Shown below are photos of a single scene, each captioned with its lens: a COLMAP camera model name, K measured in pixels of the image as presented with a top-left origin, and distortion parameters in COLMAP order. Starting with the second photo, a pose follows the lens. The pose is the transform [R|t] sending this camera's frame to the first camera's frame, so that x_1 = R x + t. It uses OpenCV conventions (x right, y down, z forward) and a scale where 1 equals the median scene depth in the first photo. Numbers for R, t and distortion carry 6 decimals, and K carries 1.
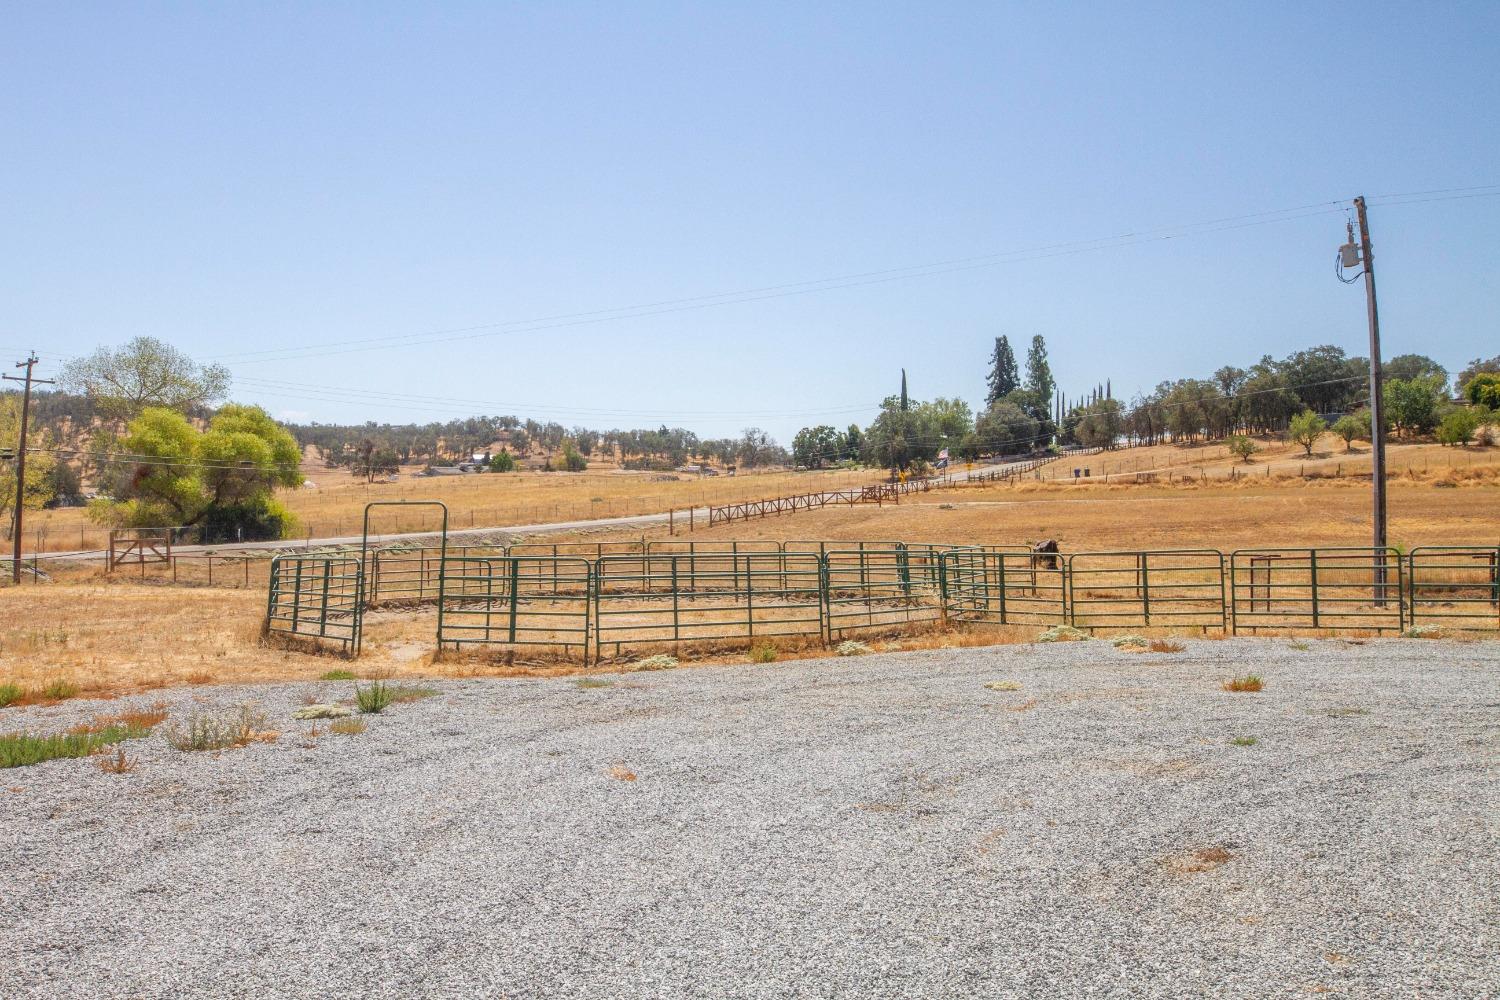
lens RADIAL K [[1127.9, 0, 745.4], [0, 1127.9, 509.2], [0, 0, 1]] dist [-0.035363, 0.011436]
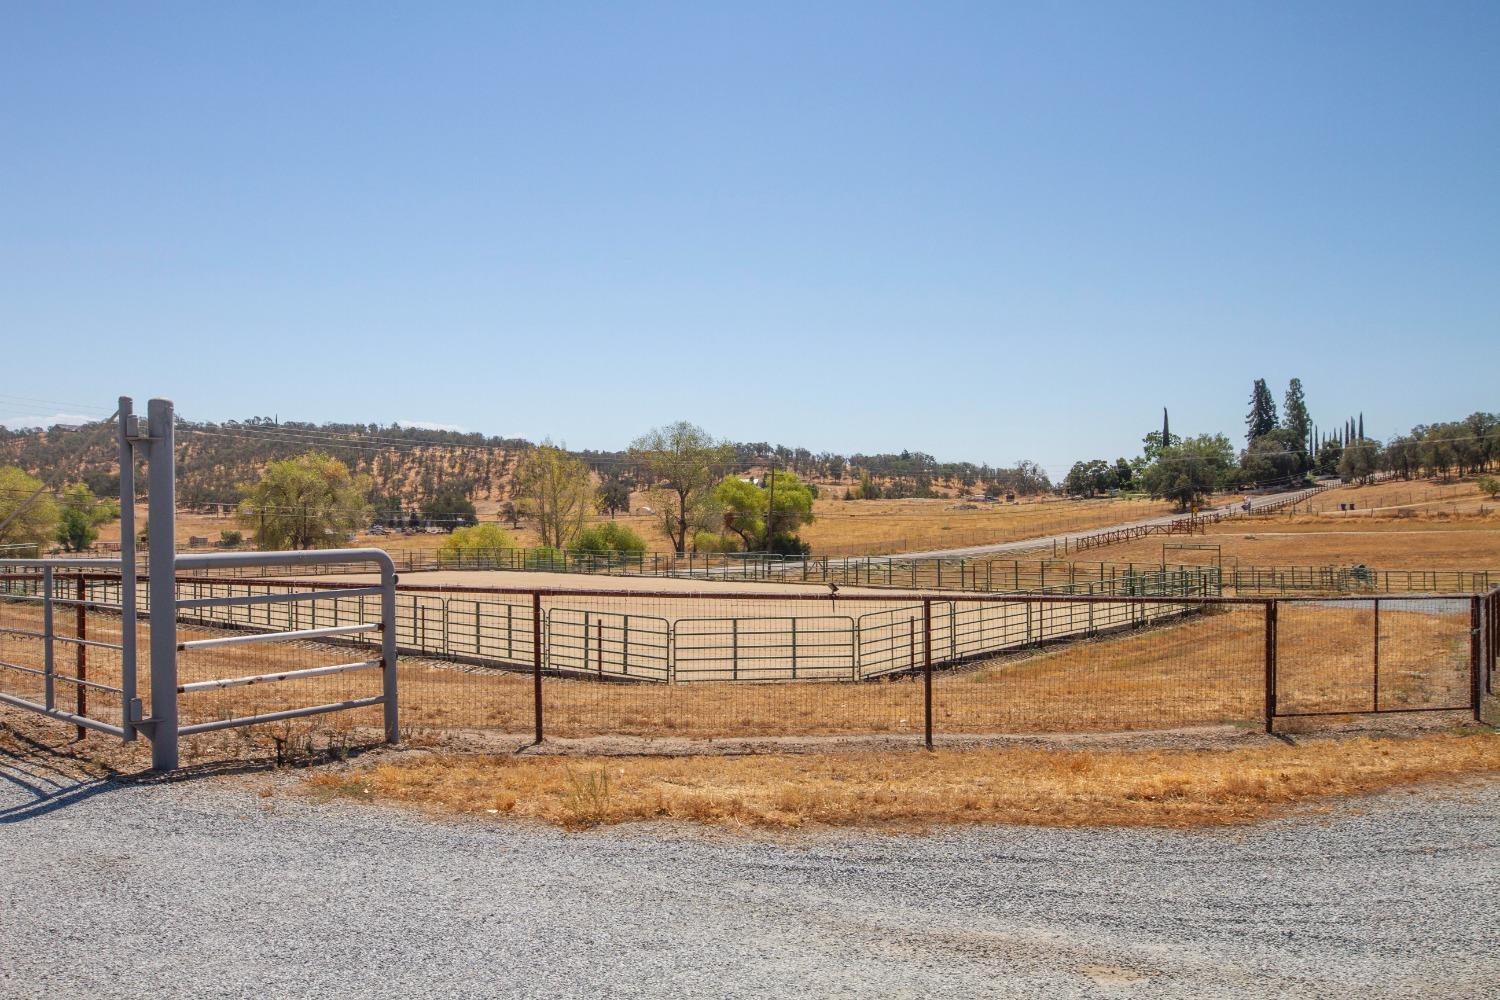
lens RADIAL K [[1127.9, 0, 743.1], [0, 1127.9, 501.5], [0, 0, 1]] dist [-0.035363, 0.011436]
pose [[0.983298, -0.001234, -0.181996, -0.097796], [-0.002676, 0.999771, -0.021237, -0.008349], [0.181981, 0.021369, 0.983070, -0.243260]]
